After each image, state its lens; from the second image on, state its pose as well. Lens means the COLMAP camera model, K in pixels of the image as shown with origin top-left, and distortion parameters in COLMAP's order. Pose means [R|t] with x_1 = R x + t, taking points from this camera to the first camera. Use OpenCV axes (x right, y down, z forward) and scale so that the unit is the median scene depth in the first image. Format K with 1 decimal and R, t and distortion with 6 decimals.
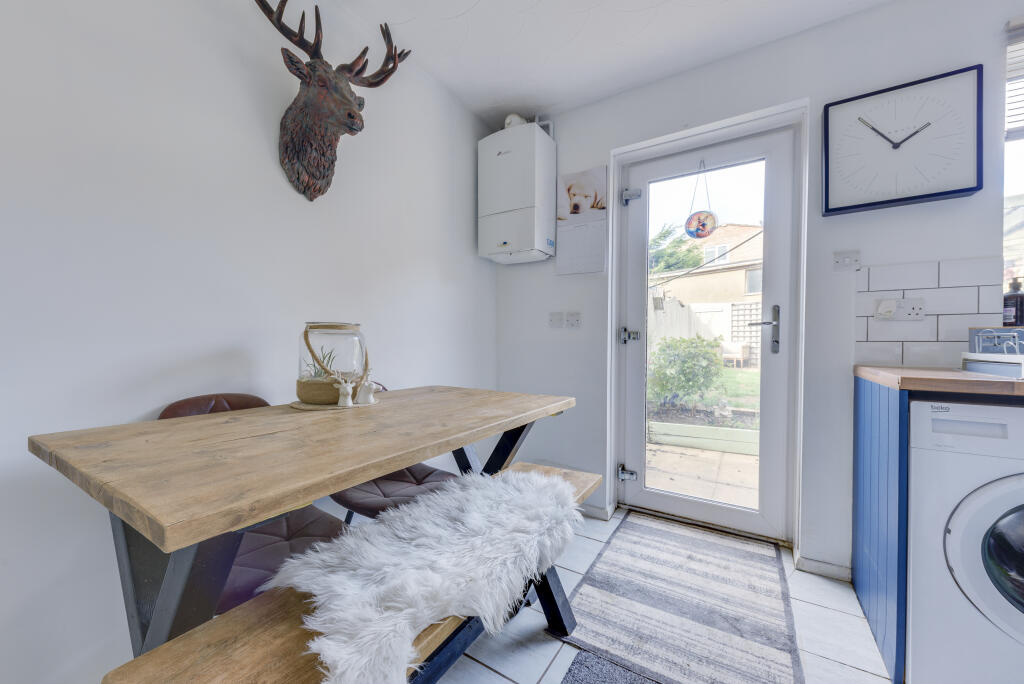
lens RADIAL K [[387.3, 0, 510.5], [0, 387.3, 346.7], [0, 0, 1]] dist [0.000696, 0.000038]
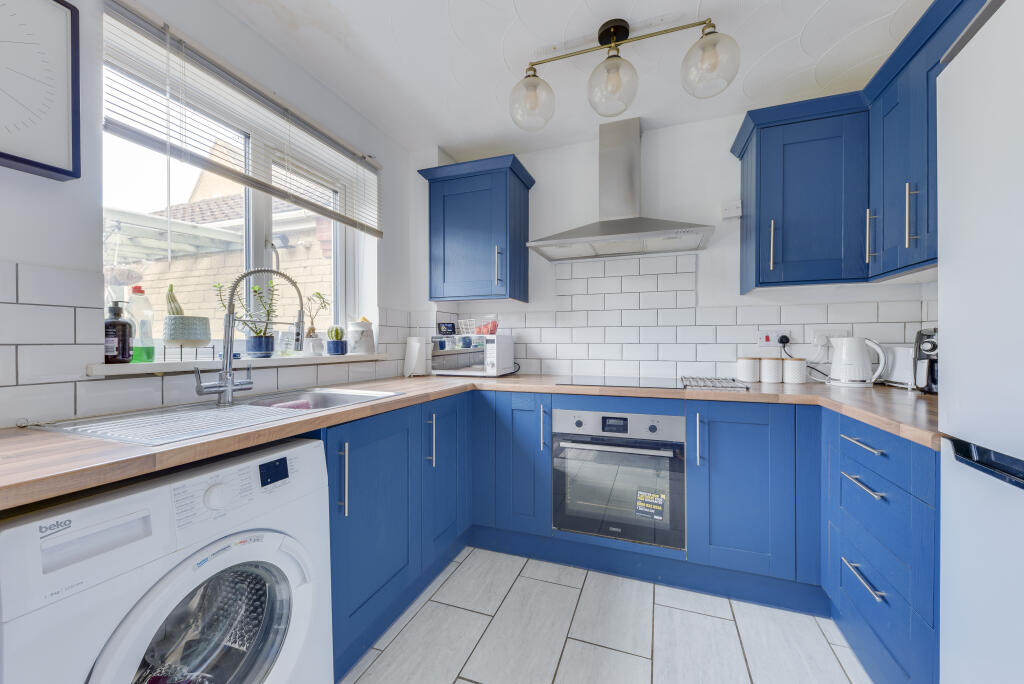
lens RADIAL K [[387.3, 0, 518.4], [0, 387.3, 344.4], [0, 0, 1]] dist [0.000696, 0.000038]
pose [[-0.221900, -0.002239, 0.975067, 0.300221], [0.009536, 0.999945, 0.004466, -0.081297], [-0.975023, 0.010290, -0.221866, 0.345109]]
